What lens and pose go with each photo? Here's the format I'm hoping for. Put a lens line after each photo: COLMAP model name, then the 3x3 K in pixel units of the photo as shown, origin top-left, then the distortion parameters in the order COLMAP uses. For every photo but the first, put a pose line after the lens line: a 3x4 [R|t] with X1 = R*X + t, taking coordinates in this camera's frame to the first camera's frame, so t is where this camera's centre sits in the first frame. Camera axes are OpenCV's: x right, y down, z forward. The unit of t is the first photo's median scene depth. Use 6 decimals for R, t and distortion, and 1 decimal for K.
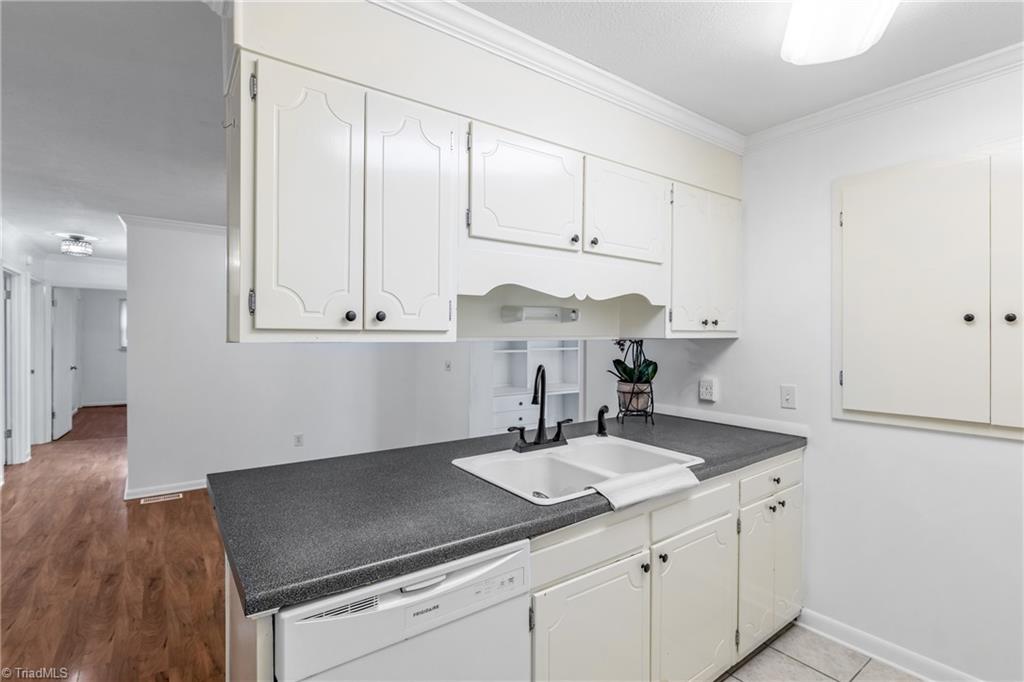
lens RADIAL K [[481.0, 0, 512.0], [0, 481.0, 341.0], [0, 0, 1]] dist [0.003372, 0.000829]
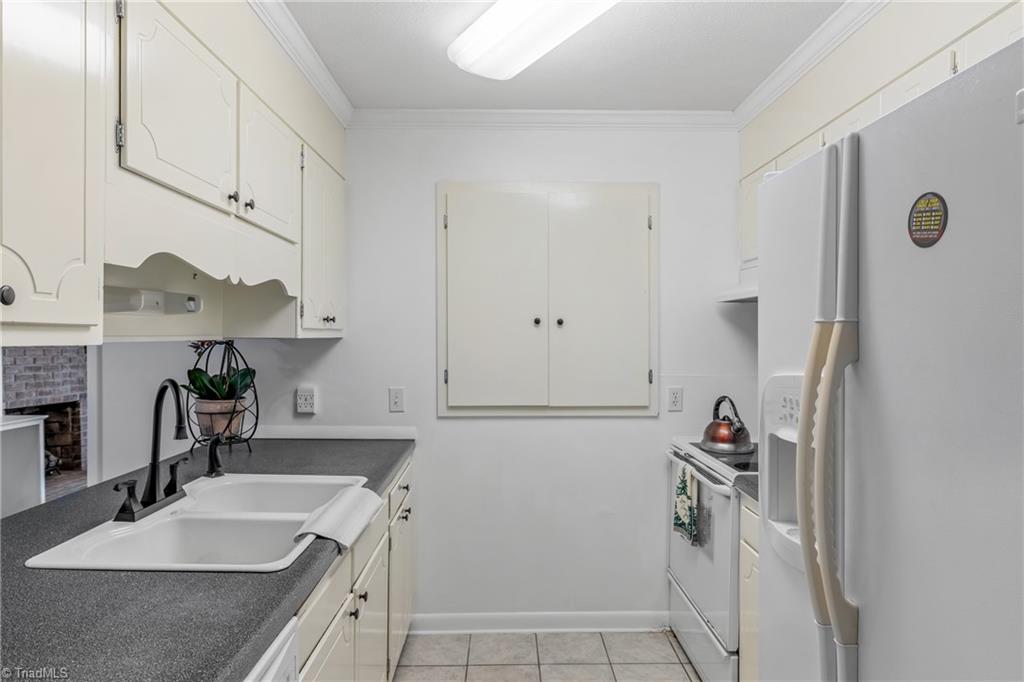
lens RADIAL K [[606.2, 0, 541.3], [0, 606.2, 346.3], [0, 0, 1]] dist [0.003484, -0.000517]
pose [[0.571928, -0.012065, 0.820215, -0.249774], [0.004885, 0.999924, 0.011302, -0.001290], [-0.820289, -0.002458, 0.571943, 0.088978]]
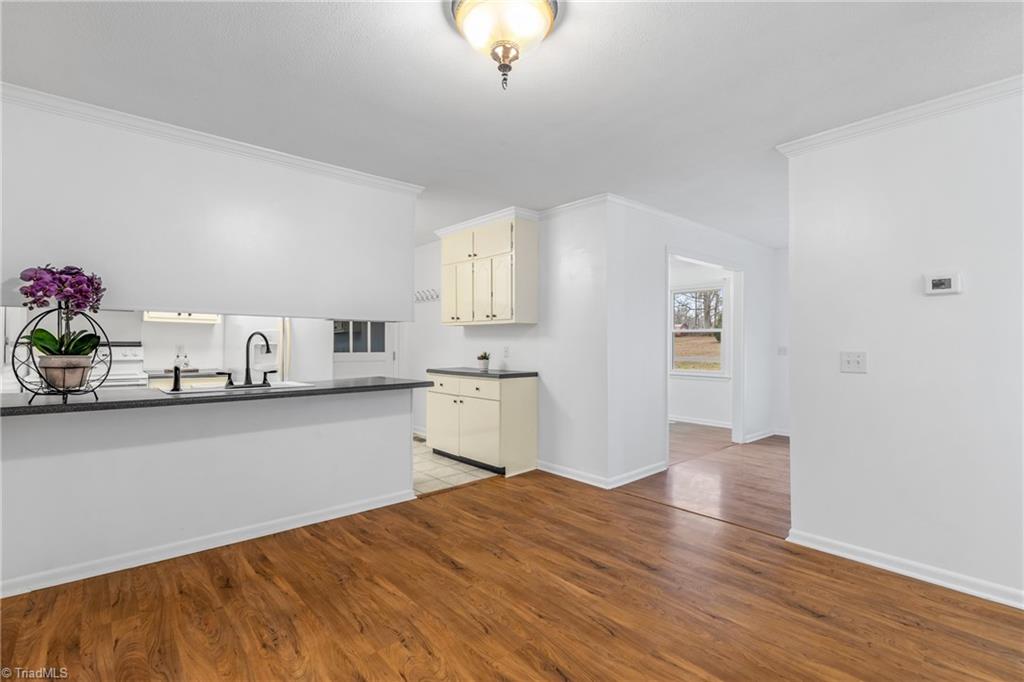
lens RADIAL K [[472.7, 0, 513.0], [0, 472.7, 339.2], [0, 0, 1]] dist [0.000877, -0.000095]
pose [[-0.995747, -0.008354, -0.091745, -0.582098], [-0.008525, 0.999963, 0.001463, 0.052541], [0.091729, 0.002239, -0.995781, 2.320163]]
